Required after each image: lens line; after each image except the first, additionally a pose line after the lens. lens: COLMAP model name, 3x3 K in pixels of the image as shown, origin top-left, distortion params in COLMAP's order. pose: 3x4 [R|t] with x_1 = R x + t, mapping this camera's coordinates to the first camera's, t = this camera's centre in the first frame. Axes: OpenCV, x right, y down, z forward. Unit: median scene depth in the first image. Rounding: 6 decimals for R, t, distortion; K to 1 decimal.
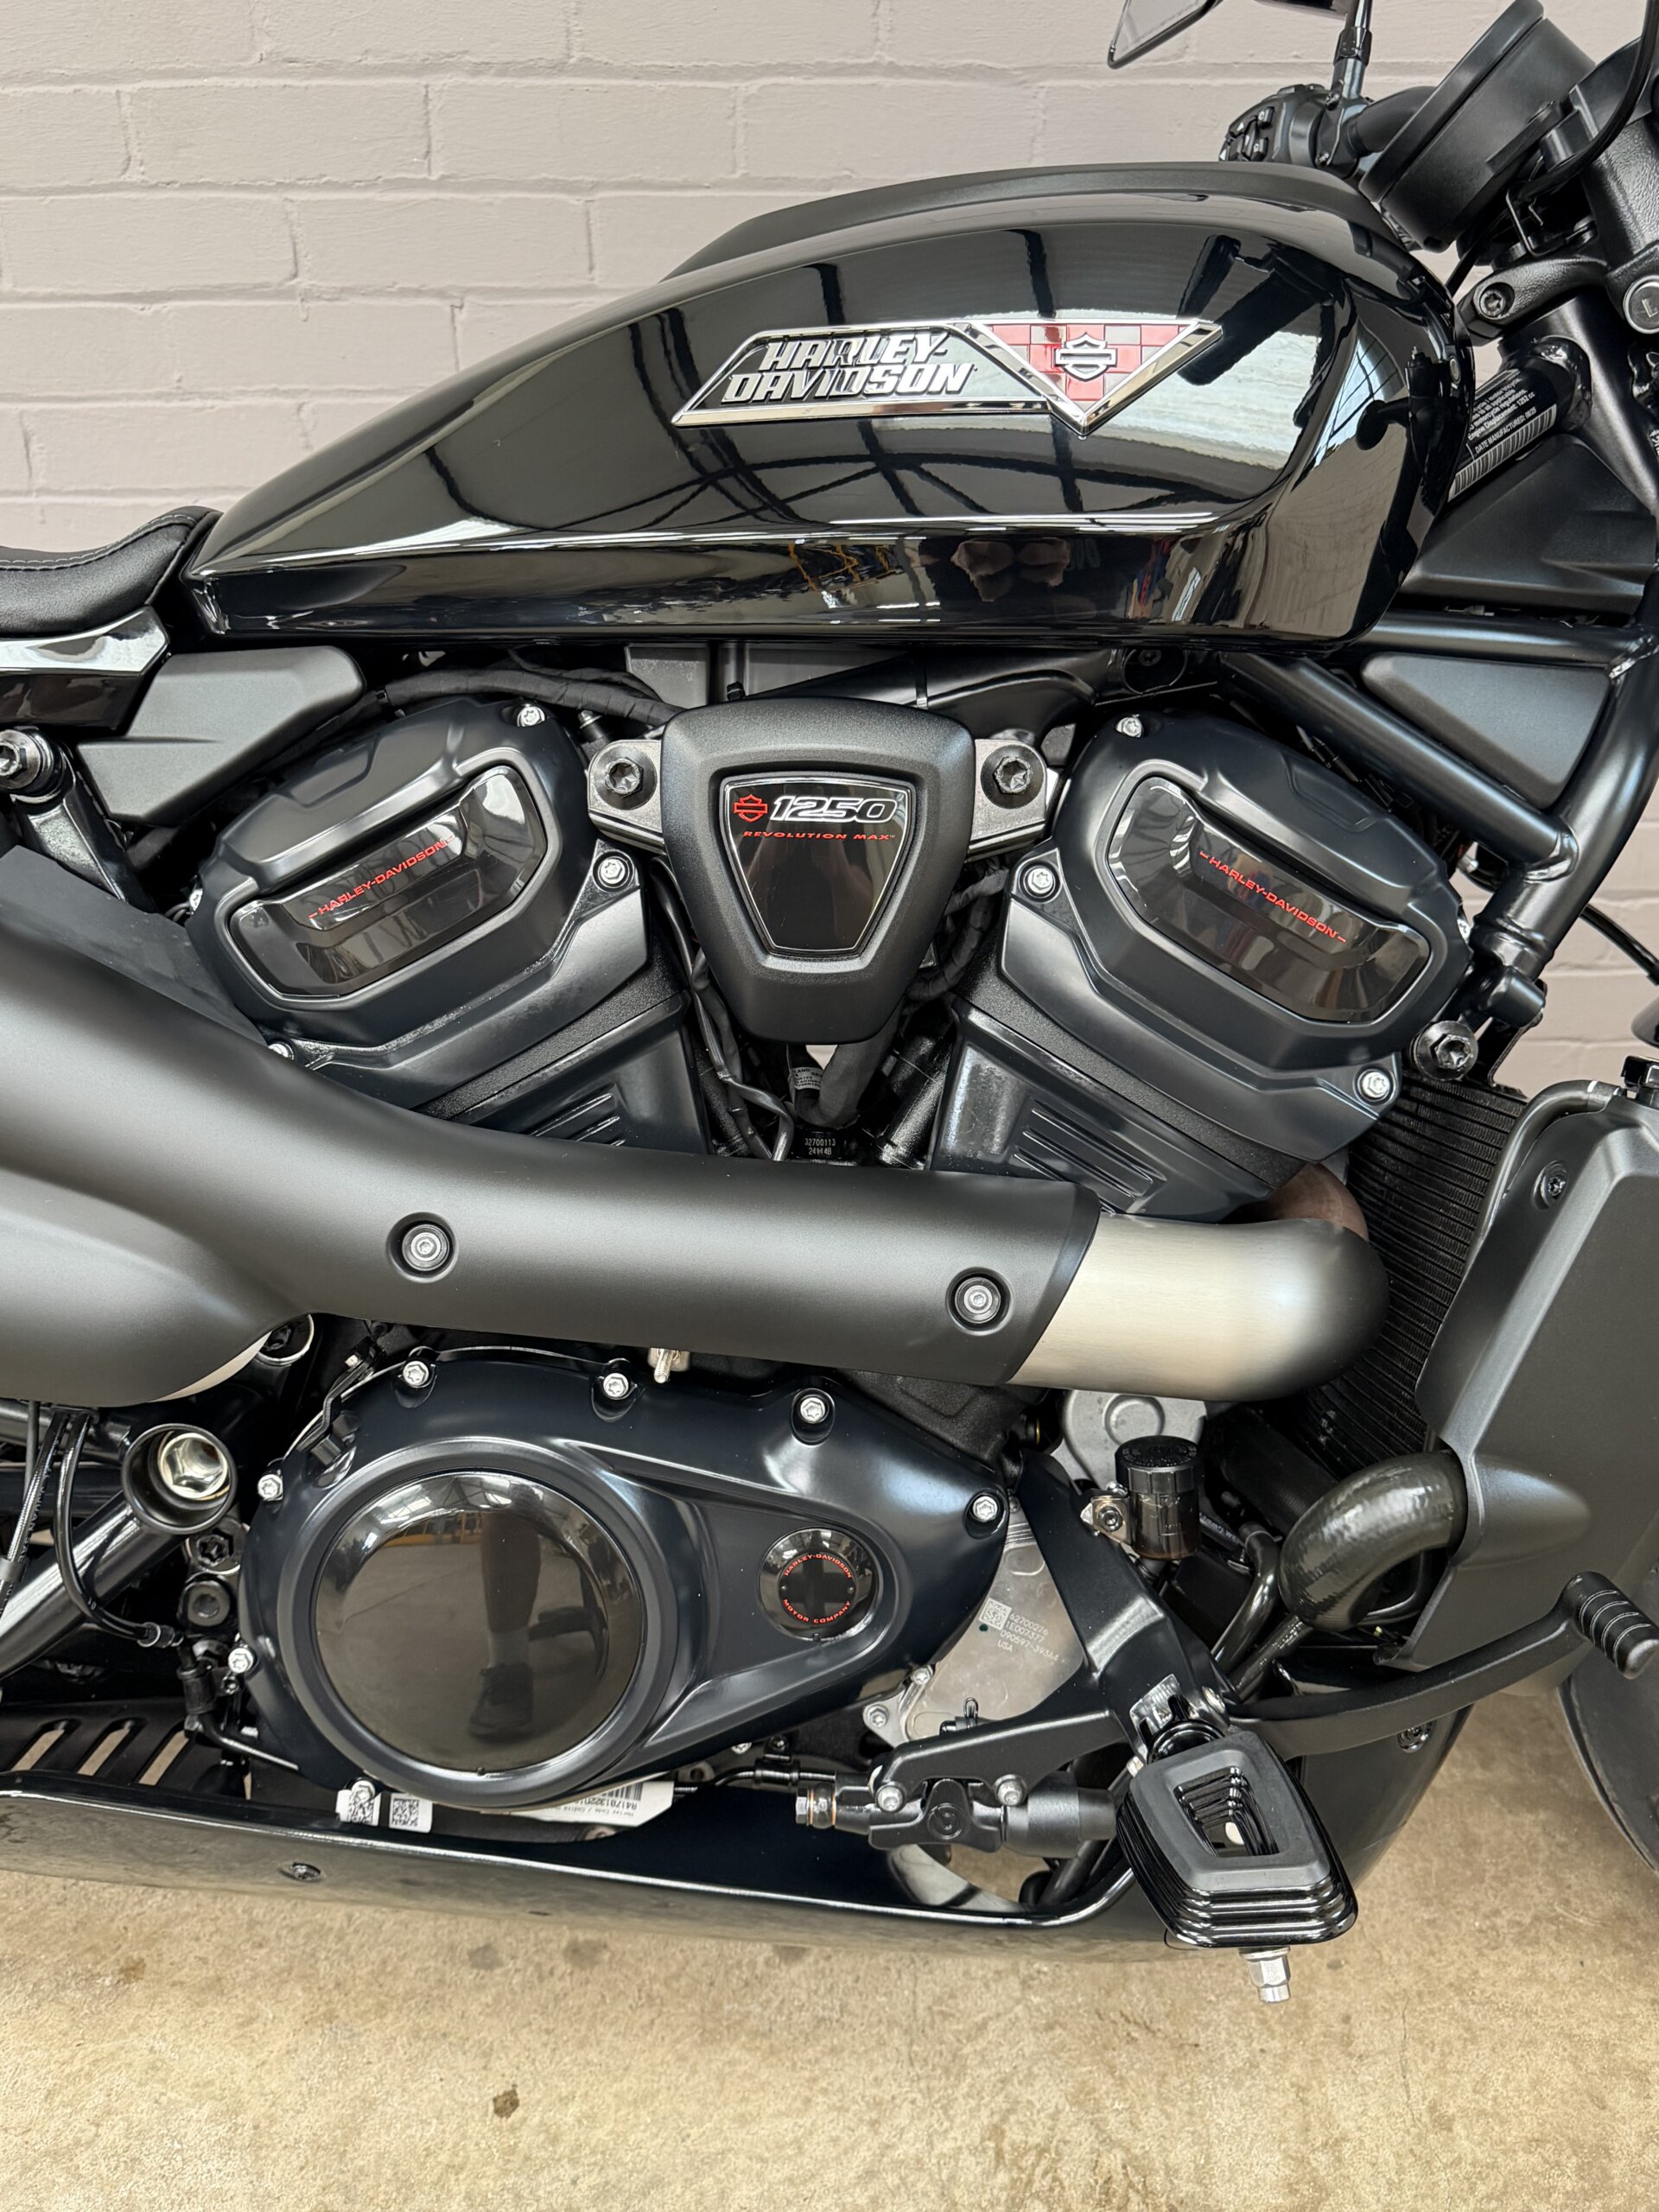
lens RADIAL K [[1811.7, 0, 818.6], [0, 1811.7, 1106.1], [0, 0, 1]] dist [0.022355, -0.031101]
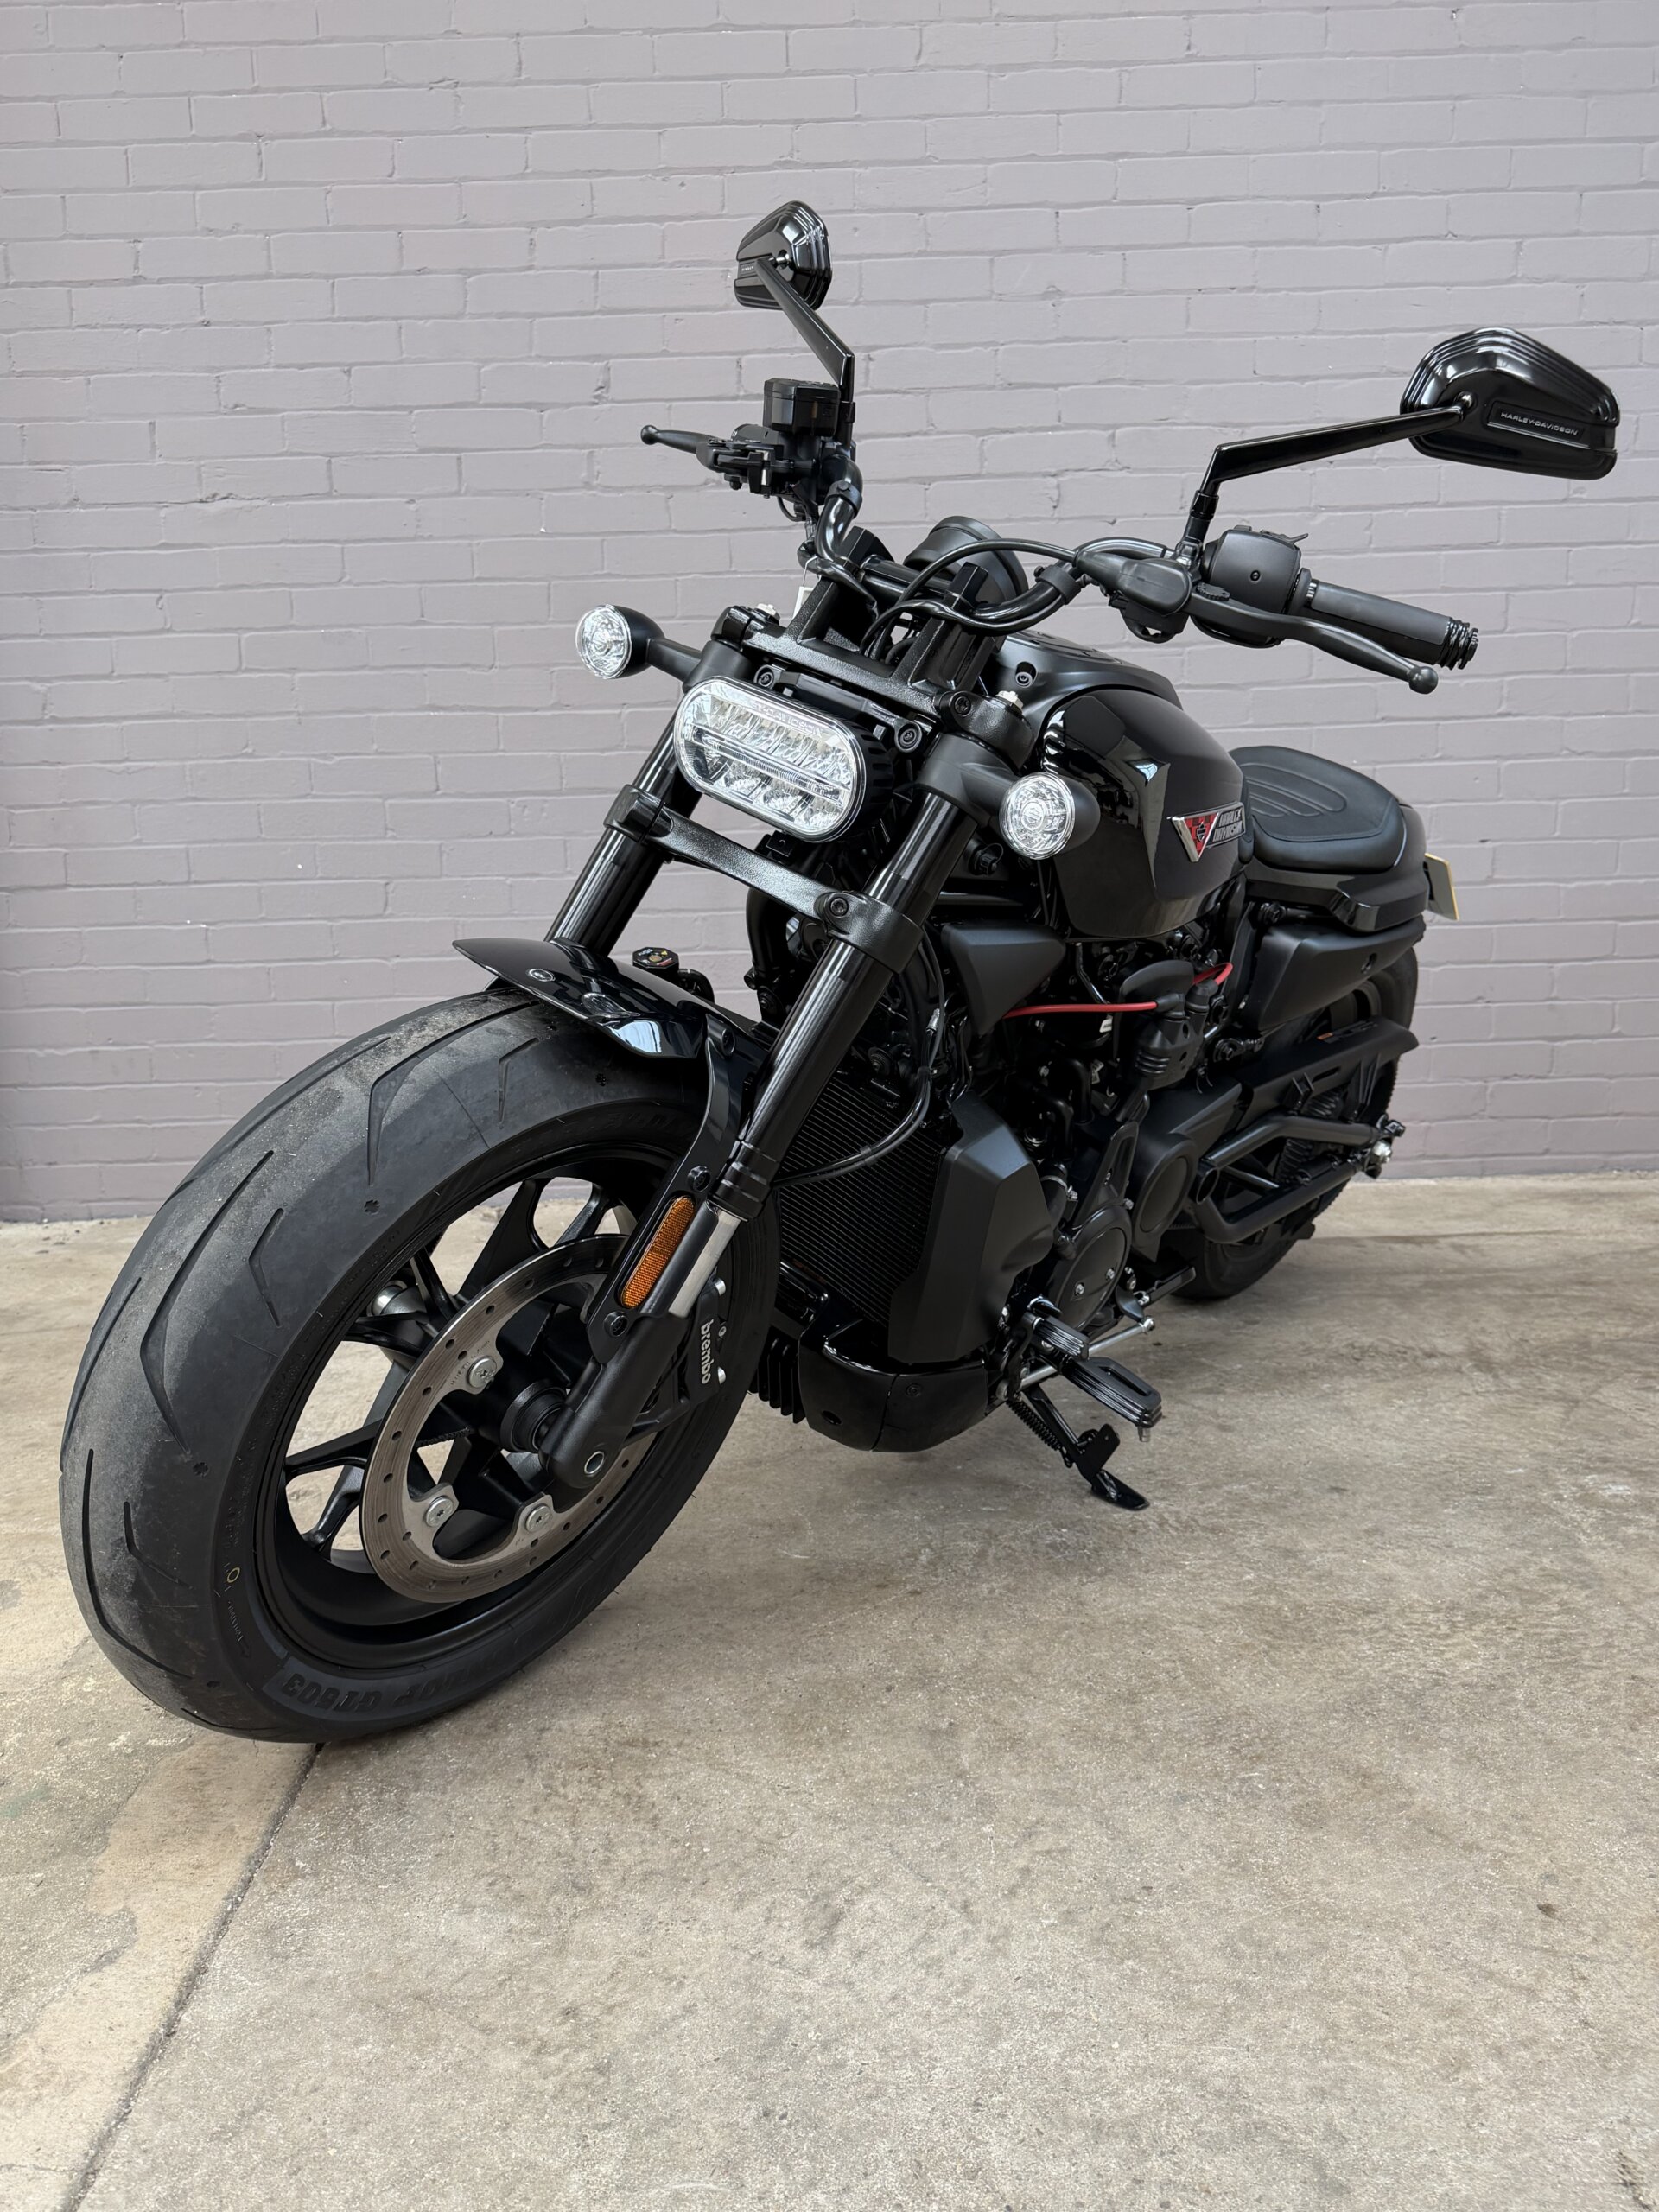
lens RADIAL K [[1737.5, 0, 831.0], [0, 1737.5, 1108.5], [0, 0, 1]] dist [0.044228, -0.061294]
pose [[0.999634, -0.021856, -0.015957, -0.539675], [0.015422, 0.944655, -0.327702, 0.939750], [0.022236, 0.327336, 0.944646, -1.341515]]
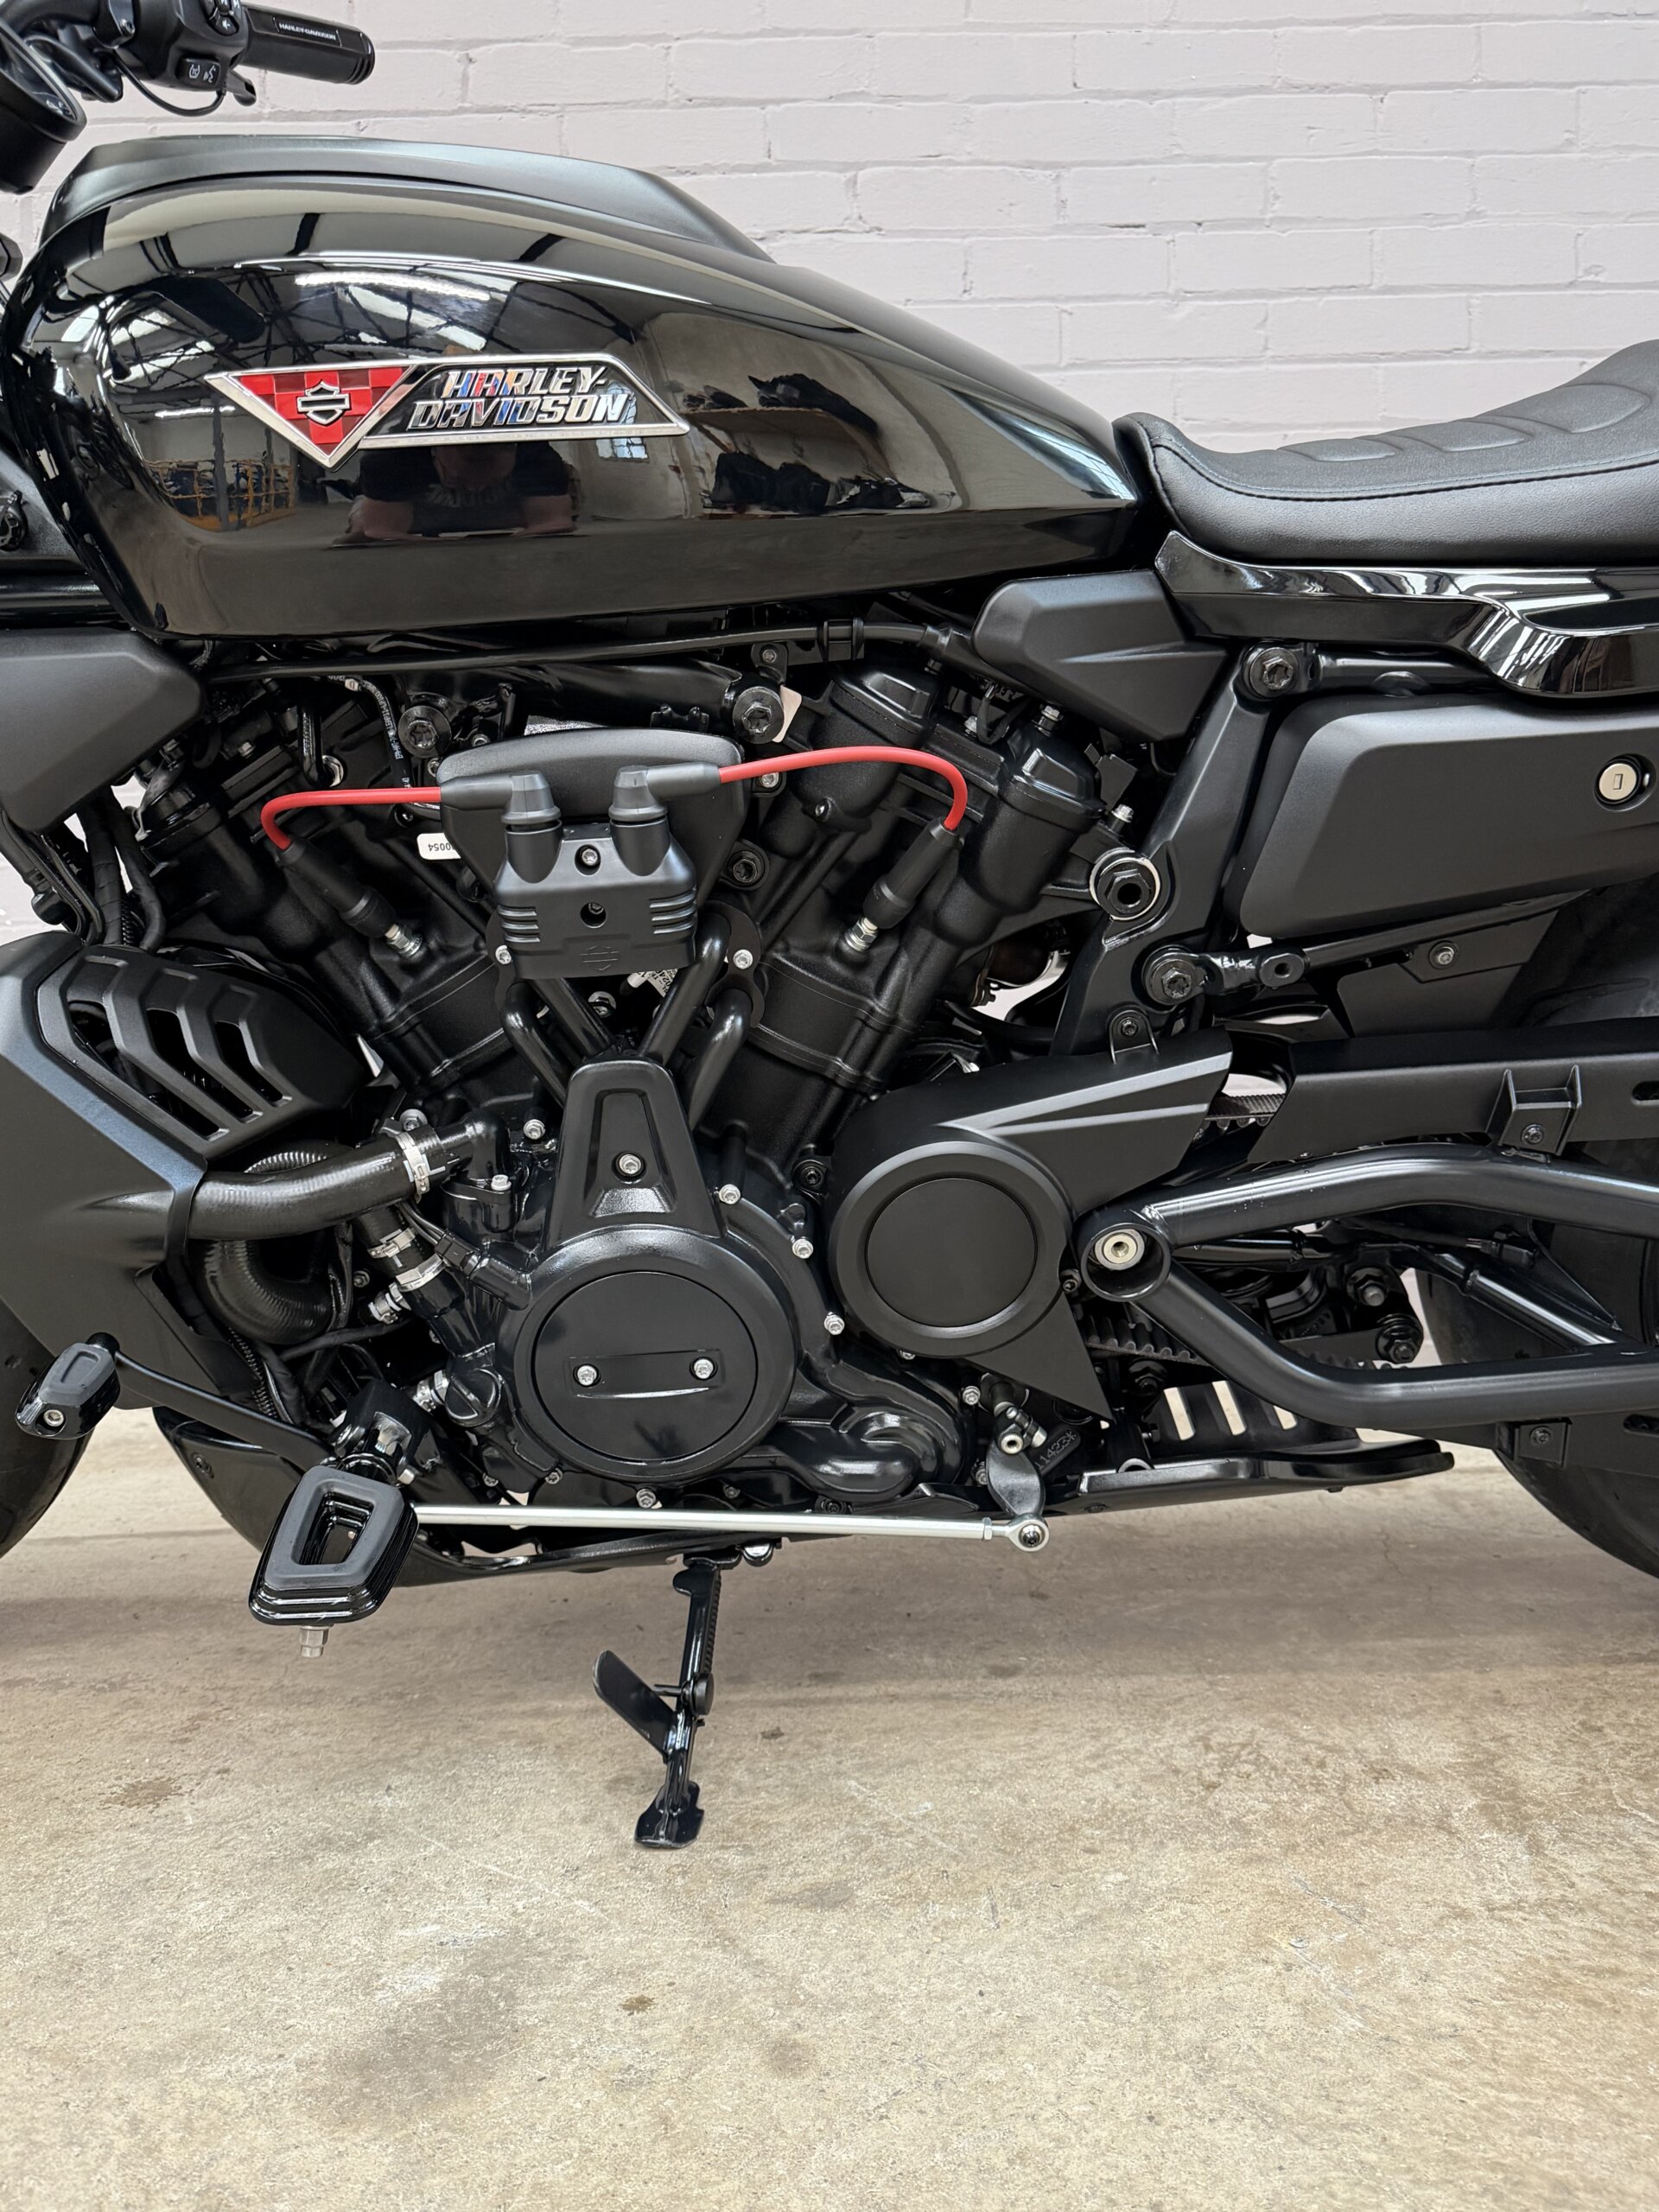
lens RADIAL K [[1737.5, 0, 827.8], [0, 1737.5, 1100.7], [0, 0, 1]] dist [0.044228, -0.061294]
pose [[0.999751, -0.017888, -0.013305, -0.104071], [0.010196, 0.897610, -0.440672, 0.612067], [0.019825, 0.440427, 0.897570, -0.153160]]
